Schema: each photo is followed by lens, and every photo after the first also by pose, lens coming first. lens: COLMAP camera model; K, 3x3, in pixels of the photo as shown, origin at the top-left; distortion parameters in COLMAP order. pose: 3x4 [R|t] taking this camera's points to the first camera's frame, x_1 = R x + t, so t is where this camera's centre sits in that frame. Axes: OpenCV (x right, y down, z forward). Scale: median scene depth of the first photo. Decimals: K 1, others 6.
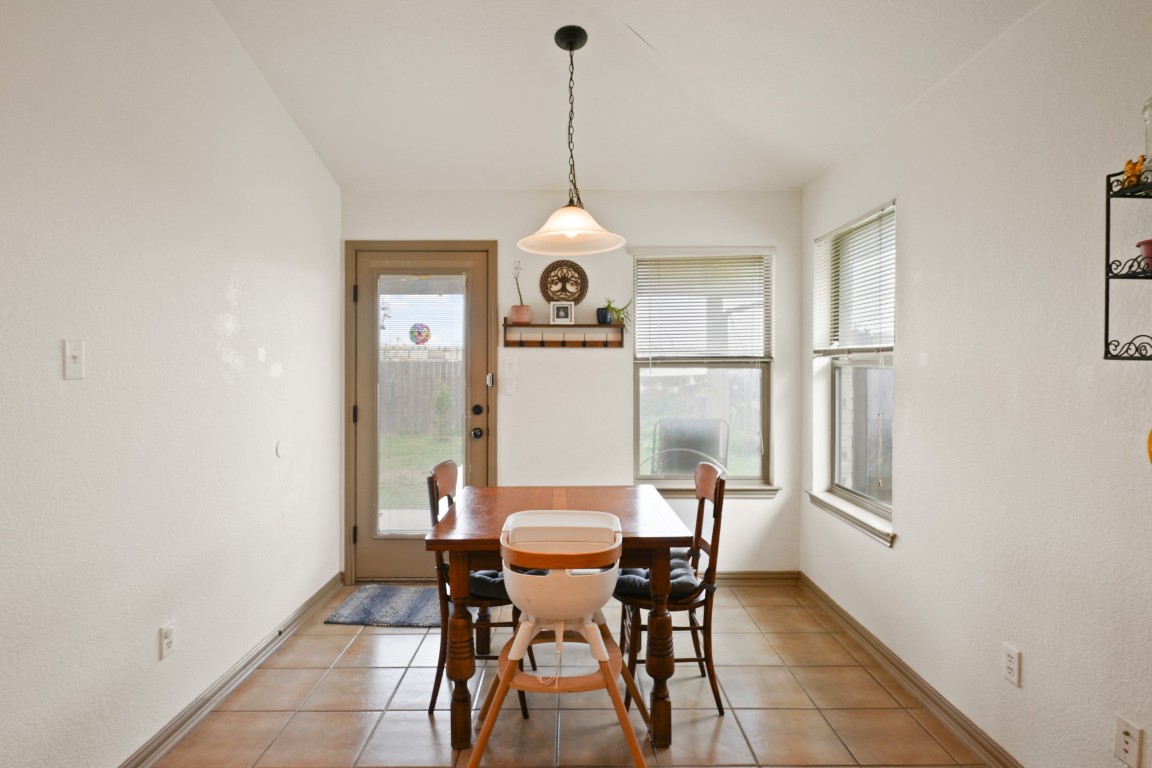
lens RADIAL K [[594.6, 0, 578.8], [0, 594.6, 371.2], [0, 0, 1]] dist [0.002414, -0.001987]
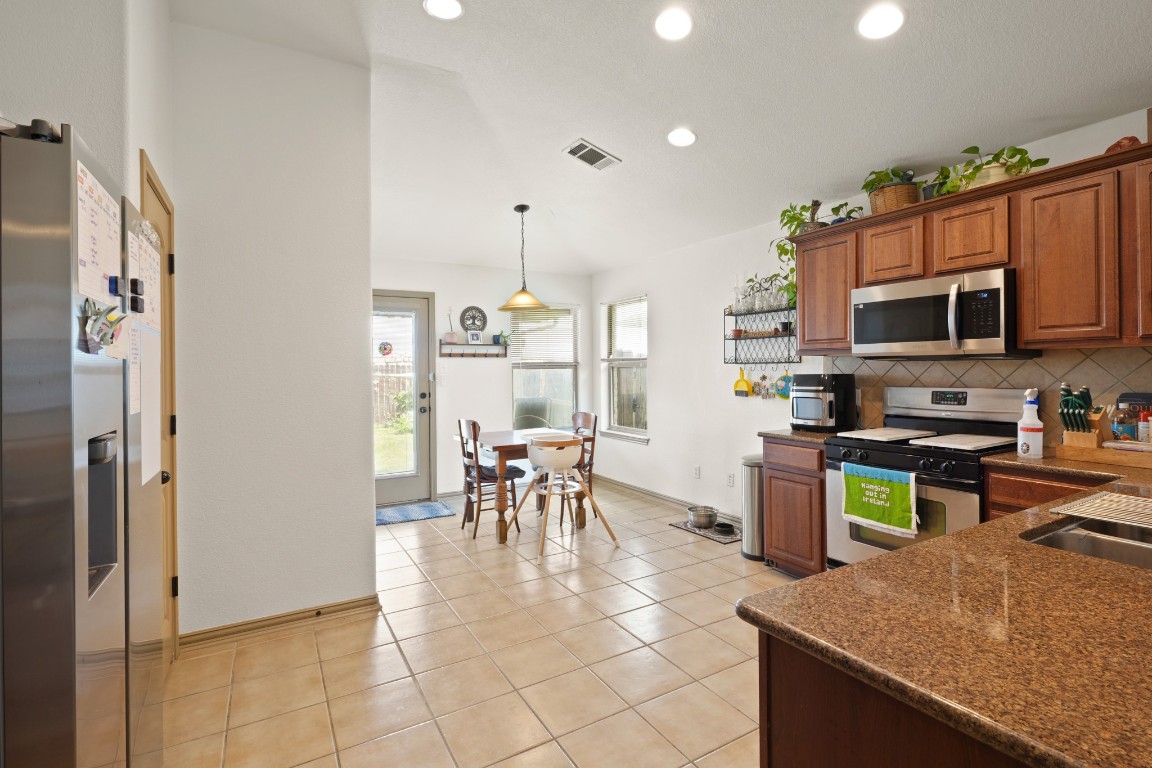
lens RADIAL K [[530.8, 0, 578.3], [0, 530.8, 372.1], [0, 0, 1]] dist [0.000246, -0.000003]
pose [[0.865340, -0.012625, 0.501027, -0.536429], [0.014160, 0.999899, 0.000738, 0.005871], [-0.500986, 0.006456, 0.865431, -0.476455]]
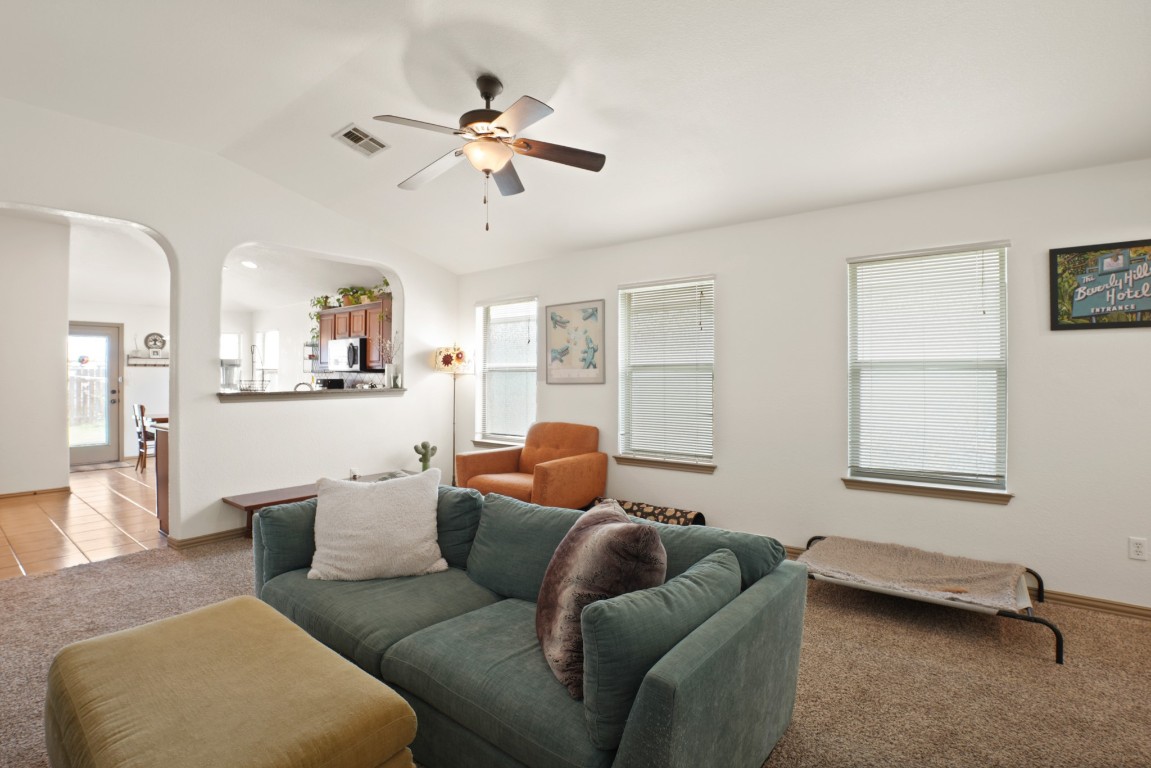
lens RADIAL K [[548.4, 0, 570.8], [0, 548.4, 374.0], [0, 0, 1]] dist [-0.040102, 0.000589]
pose [[0.629781, -0.002970, 0.776767, -0.695563], [0.007625, 0.999968, -0.002359, 0.011211], [-0.776735, 0.007408, 0.629784, -1.865060]]
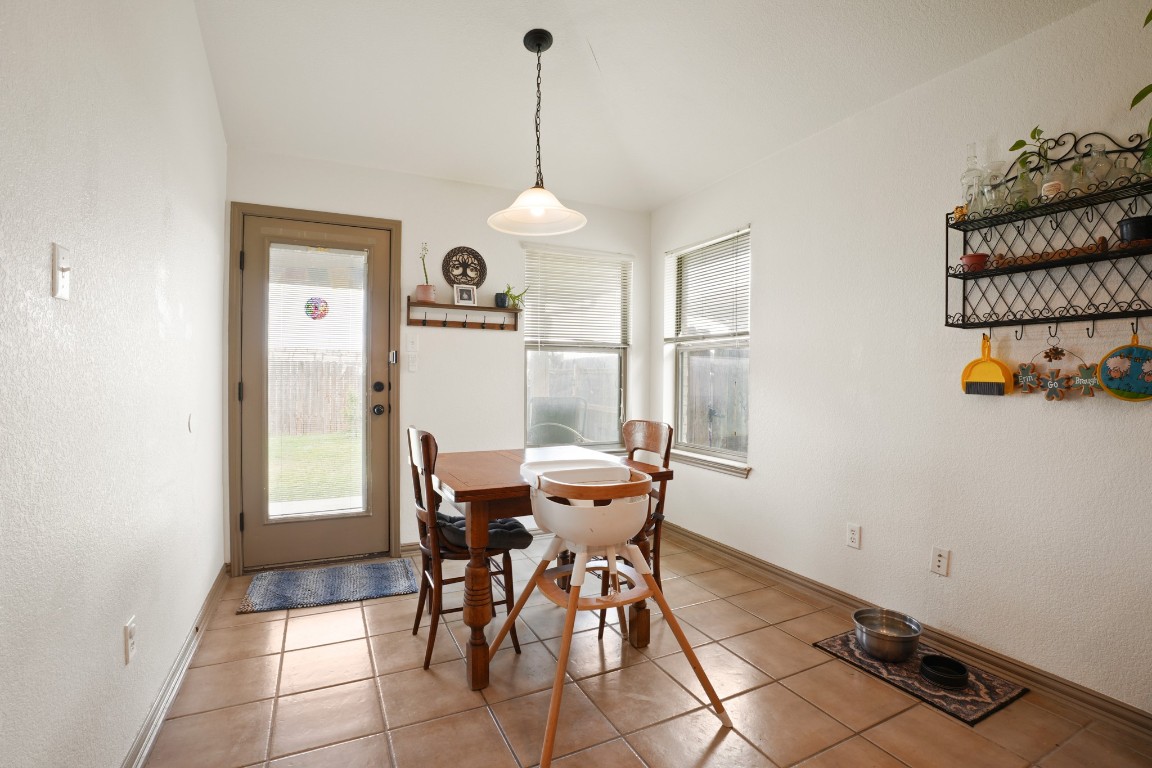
lens RADIAL K [[517.4, 0, 568.0], [0, 517.4, 385.7], [0, 0, 1]] dist [-0.055018, 0.000754]
pose [[0.905191, -0.000586, 0.425004, -0.252790], [-0.004382, 0.999933, 0.010713, 0.053036], [-0.424982, -0.011560, 0.905128, 0.079596]]
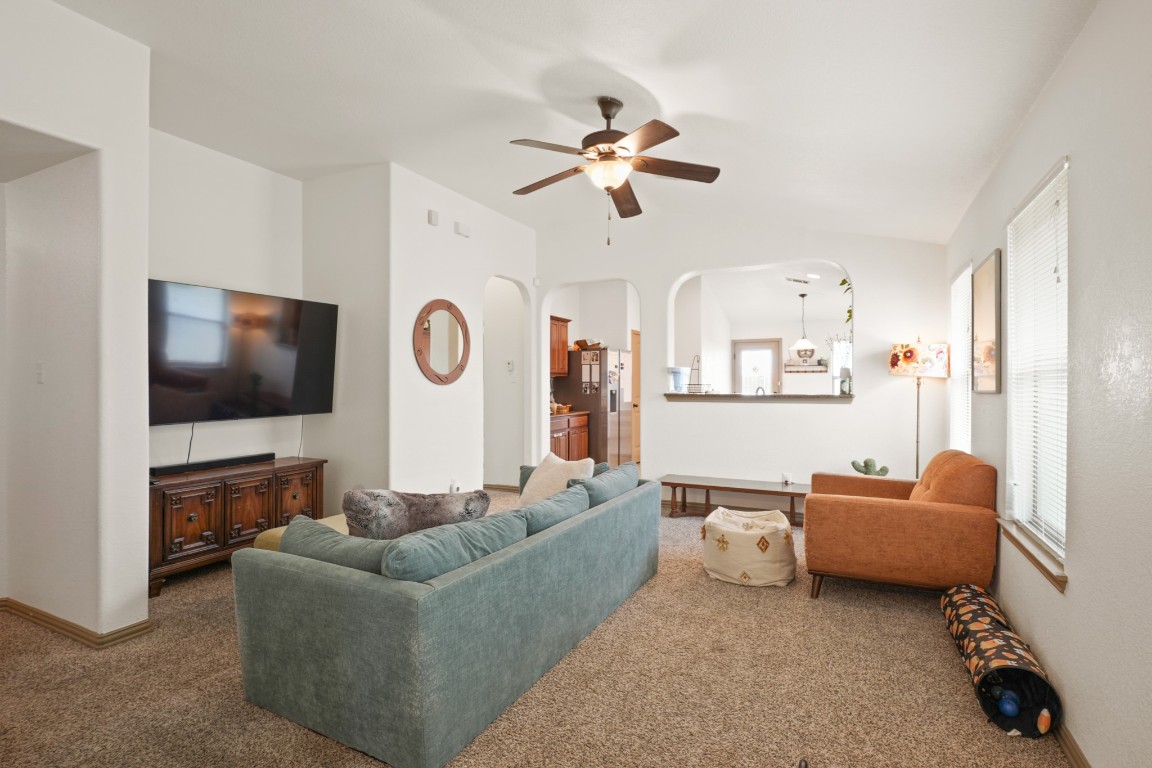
lens RADIAL K [[567.8, 0, 576.0], [0, 567.8, 384.0], [0, 0, 1]] dist [0.018018, 0.000166]
pose [[0.889747, -0.002007, -0.456450, 0.256190], [0.001360, 0.999998, -0.001747, 0.019387], [0.456452, 0.000933, 0.889747, -2.093772]]
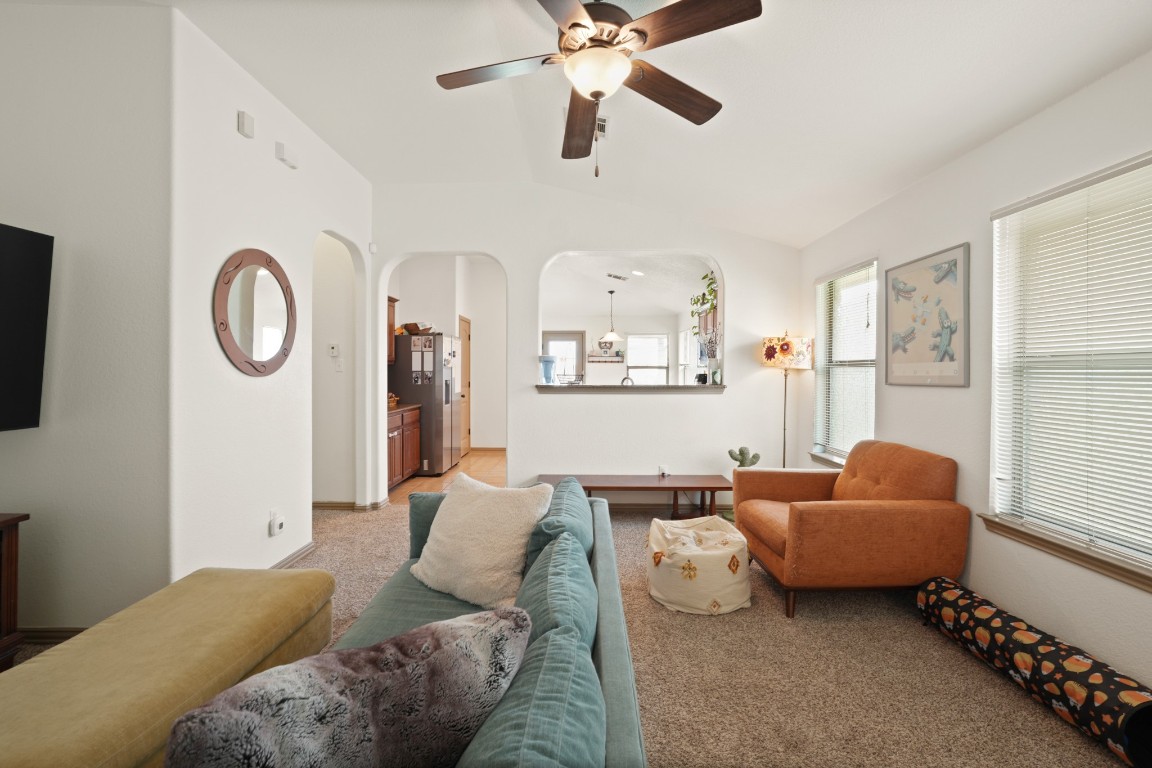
lens RADIAL K [[498.9, 0, 572.6], [0, 498.9, 373.7], [0, 0, 1]] dist [-0.031415, 0.017564]
pose [[0.999639, 0.000443, -0.026864, -0.135546], [-0.000350, 0.999994, 0.003478, 0.010519], [0.026865, -0.003467, 0.999633, -1.801509]]
